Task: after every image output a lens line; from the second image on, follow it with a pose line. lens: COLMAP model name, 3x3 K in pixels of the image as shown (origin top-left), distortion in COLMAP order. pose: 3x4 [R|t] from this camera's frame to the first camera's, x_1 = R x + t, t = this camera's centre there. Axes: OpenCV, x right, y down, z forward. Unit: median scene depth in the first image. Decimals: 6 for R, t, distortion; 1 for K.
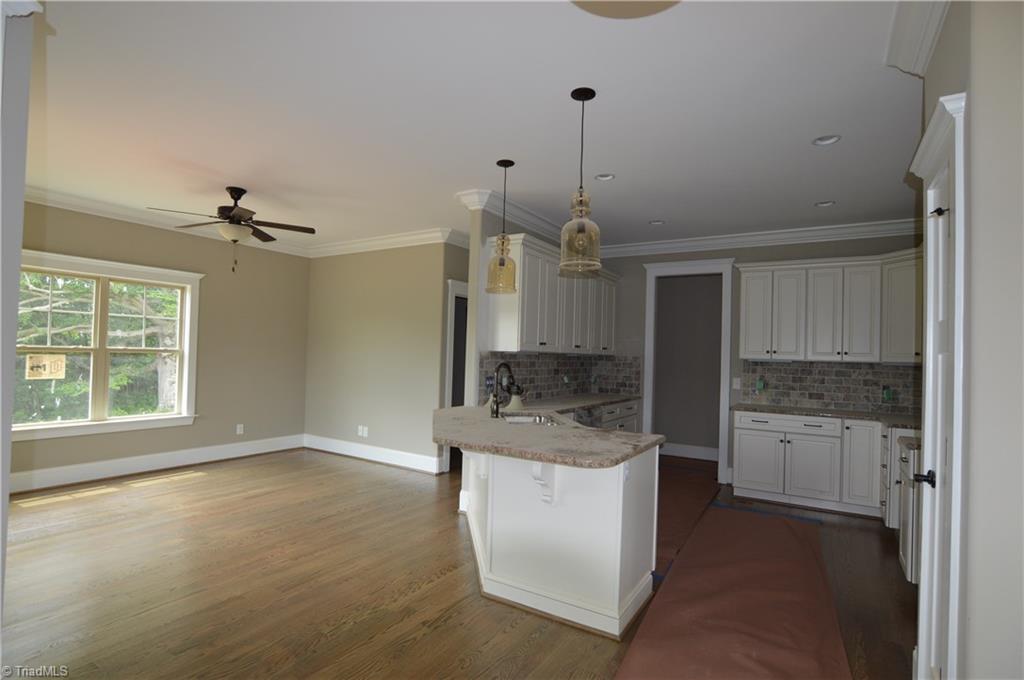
lens RADIAL K [[506.8, 0, 508.2], [0, 506.8, 341.5], [0, 0, 1]] dist [-0.035397, 0.012980]
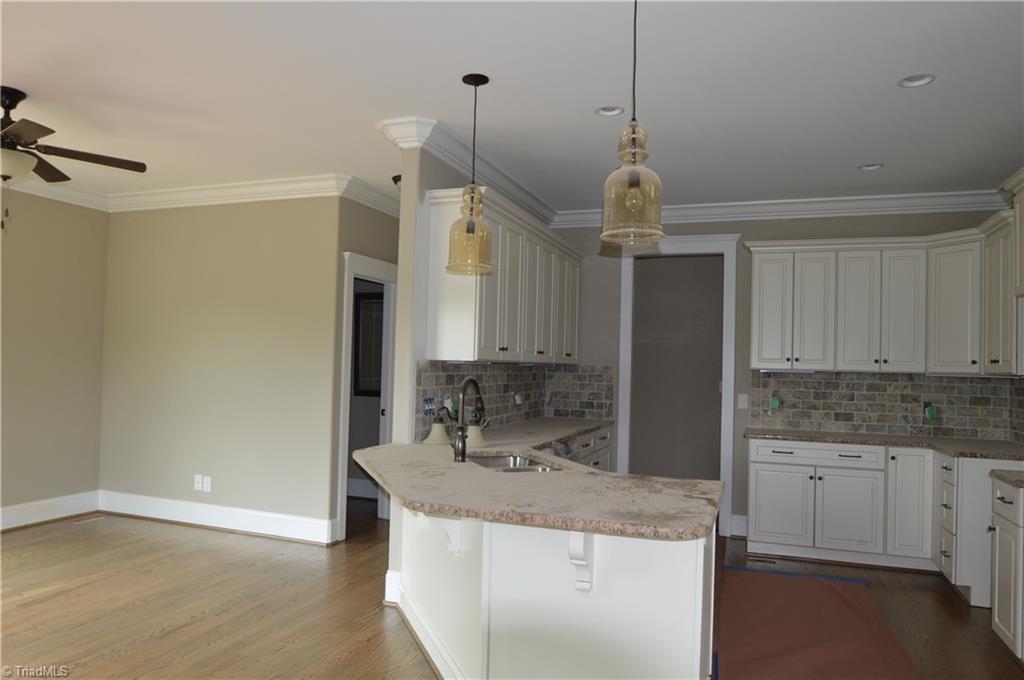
lens RADIAL K [[697.3, 0, 511.5], [0, 697.3, 343.0], [0, 0, 1]] dist [-0.032521, 0.004879]
pose [[0.978616, 0.001939, 0.205685, -0.114782], [-0.002177, 0.999997, 0.000931, -0.004704], [-0.205683, -0.001359, 0.978618, 0.072249]]
